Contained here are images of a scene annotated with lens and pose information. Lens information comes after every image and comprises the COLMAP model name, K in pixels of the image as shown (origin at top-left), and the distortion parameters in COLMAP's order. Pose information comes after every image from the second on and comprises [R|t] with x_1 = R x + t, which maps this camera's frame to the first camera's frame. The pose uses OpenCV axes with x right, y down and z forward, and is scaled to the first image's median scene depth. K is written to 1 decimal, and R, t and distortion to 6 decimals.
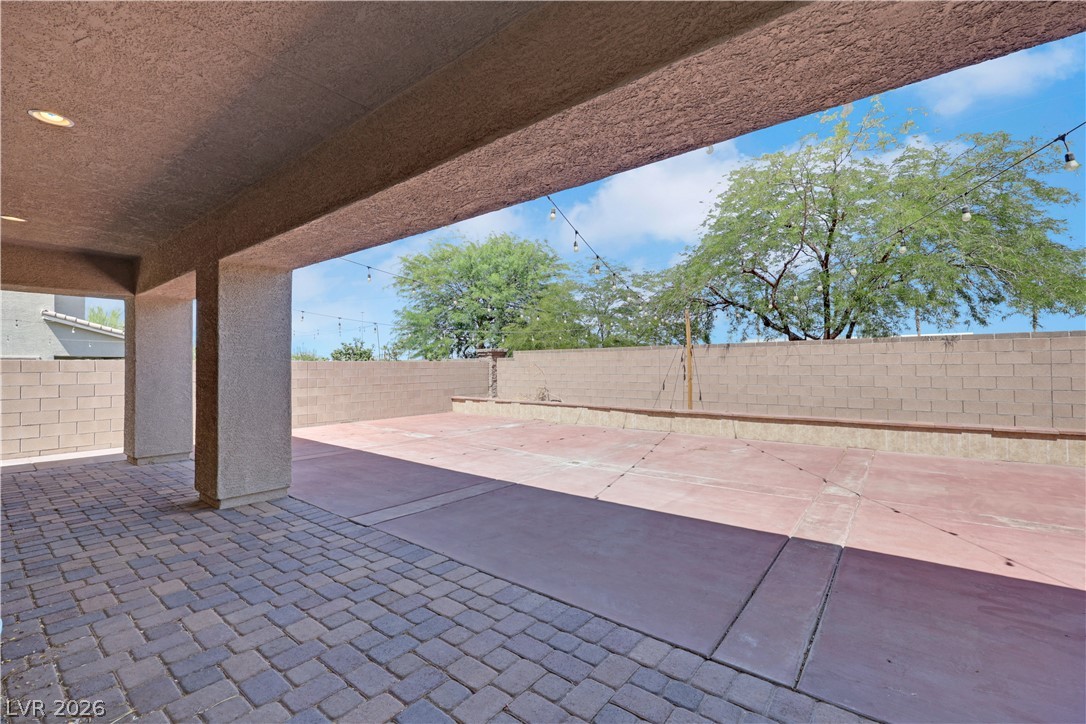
lens RADIAL K [[454.8, 0, 539.4], [0, 454.8, 370.1], [0, 0, 1]] dist [-0.000685, 0.000127]
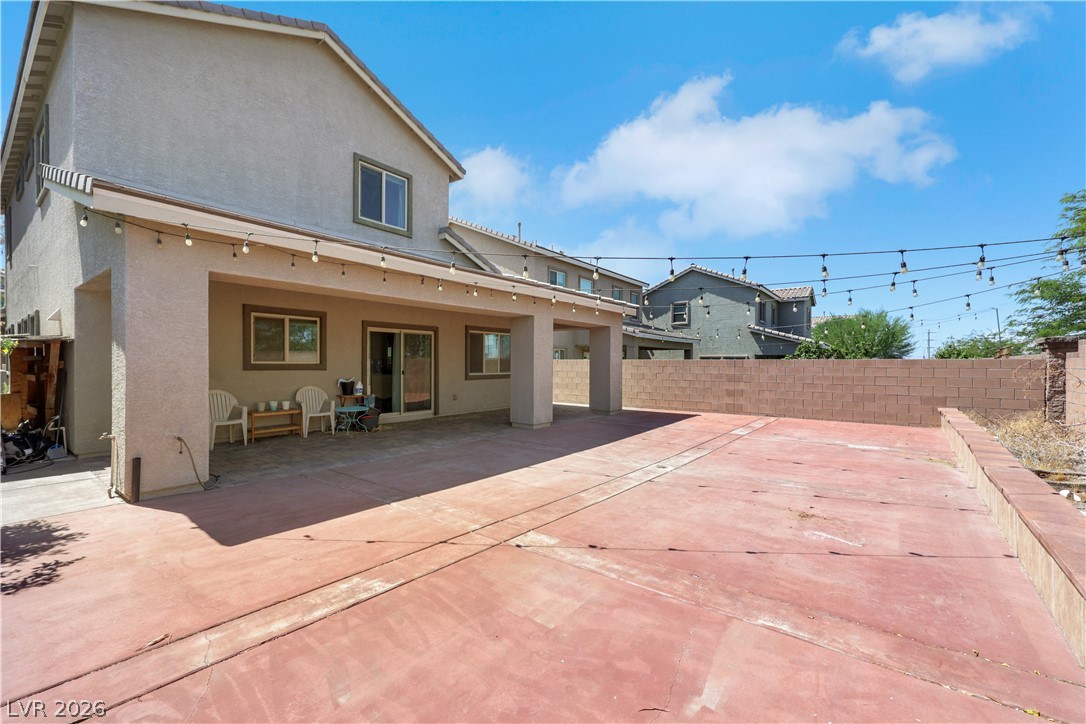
lens RADIAL K [[443.2, 0, 548.8], [0, 443.2, 365.1], [0, 0, 1]] dist [-0.000723, -0.000039]
pose [[0.036168, 0.012330, -0.999270, 0.963727], [-0.011372, 0.999864, 0.011926, -0.021264], [0.999281, 0.010932, 0.036303, 0.689387]]
